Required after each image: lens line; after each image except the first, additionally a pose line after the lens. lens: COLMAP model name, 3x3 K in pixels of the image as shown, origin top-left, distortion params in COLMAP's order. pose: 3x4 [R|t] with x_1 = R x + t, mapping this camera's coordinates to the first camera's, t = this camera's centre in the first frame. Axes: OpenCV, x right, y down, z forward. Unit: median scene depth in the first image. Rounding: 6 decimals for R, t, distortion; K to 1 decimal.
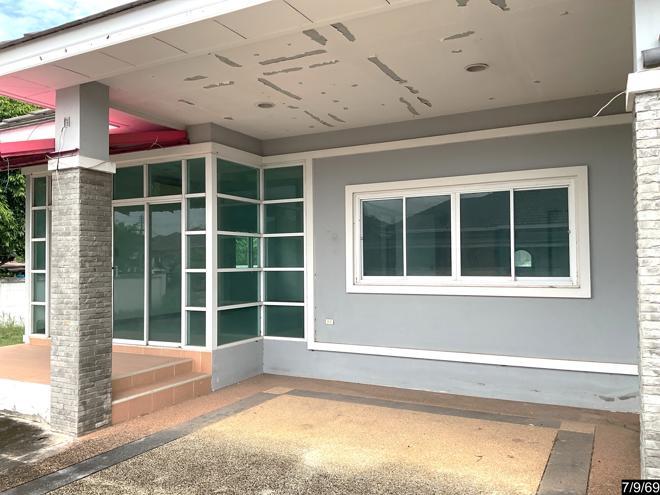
lens RADIAL K [[549.1, 0, 329.7], [0, 549.1, 249.8], [0, 0, 1]] dist [0.045264, -0.075016]
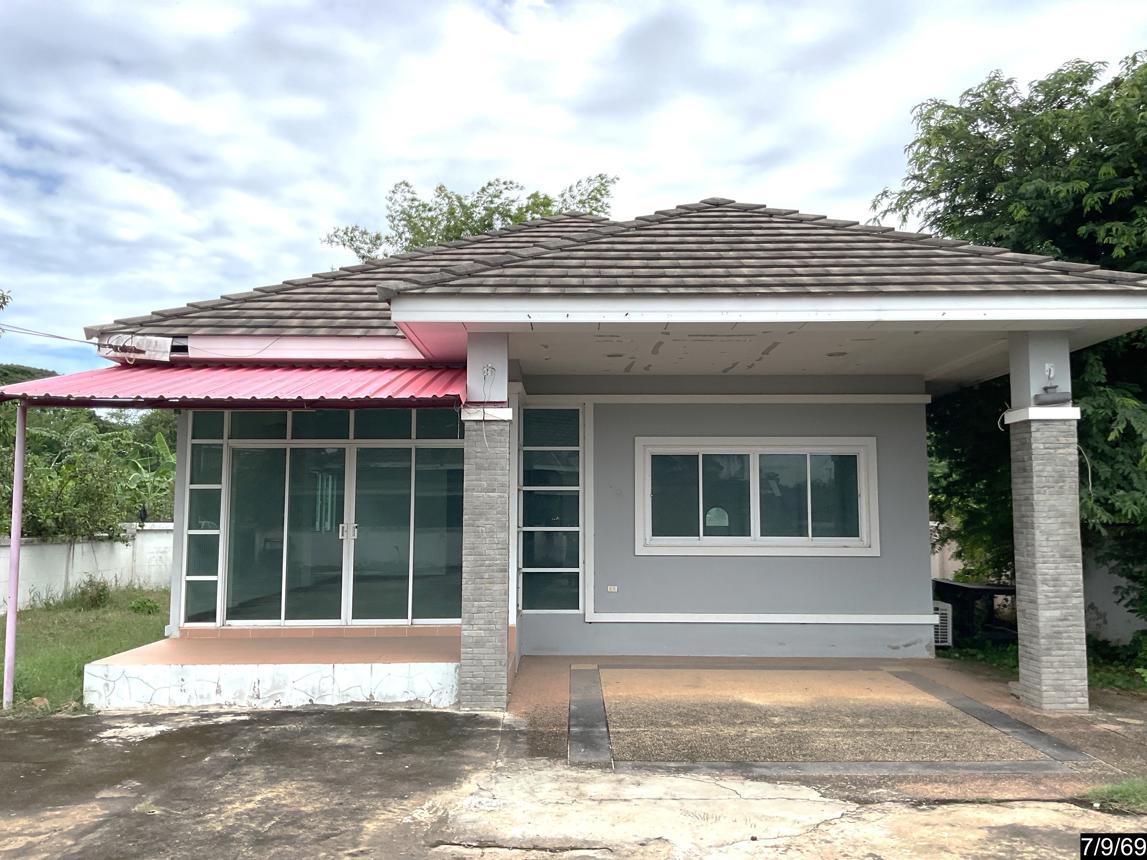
lens RADIAL K [[954.3, 0, 571.5], [0, 954.3, 428.9], [0, 0, 1]] dist [0.045264, -0.075016]
pose [[0.886526, 0.050844, 0.459877, -0.917202], [-0.019246, 0.997136, -0.073141, -0.014105], [-0.462278, 0.055990, 0.884965, -0.403953]]
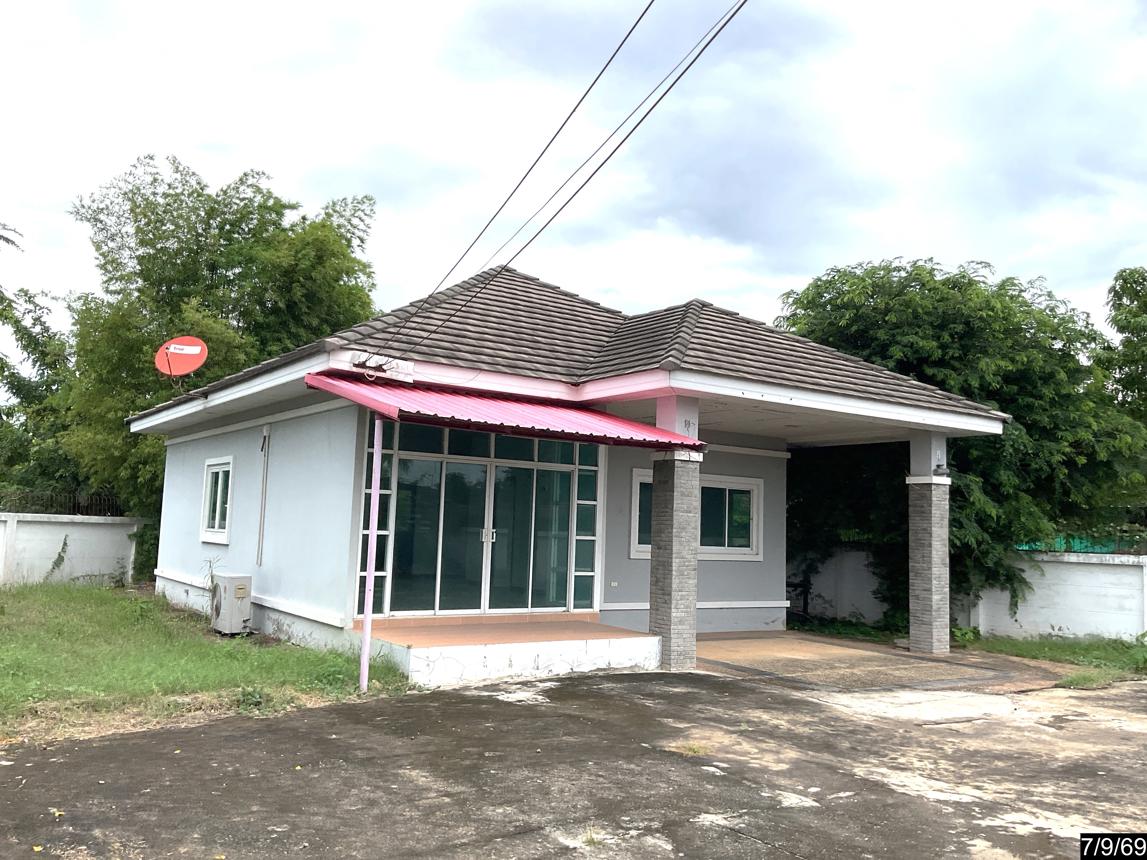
lens RADIAL K [[954.3, 0, 571.7], [0, 954.3, 427.3], [0, 0, 1]] dist [0.045264, -0.075016]
pose [[0.469980, 0.119263, 0.874583, -2.151943], [-0.063934, 0.992827, -0.101031, 0.015696], [-0.880359, -0.008433, 0.474234, 0.159713]]
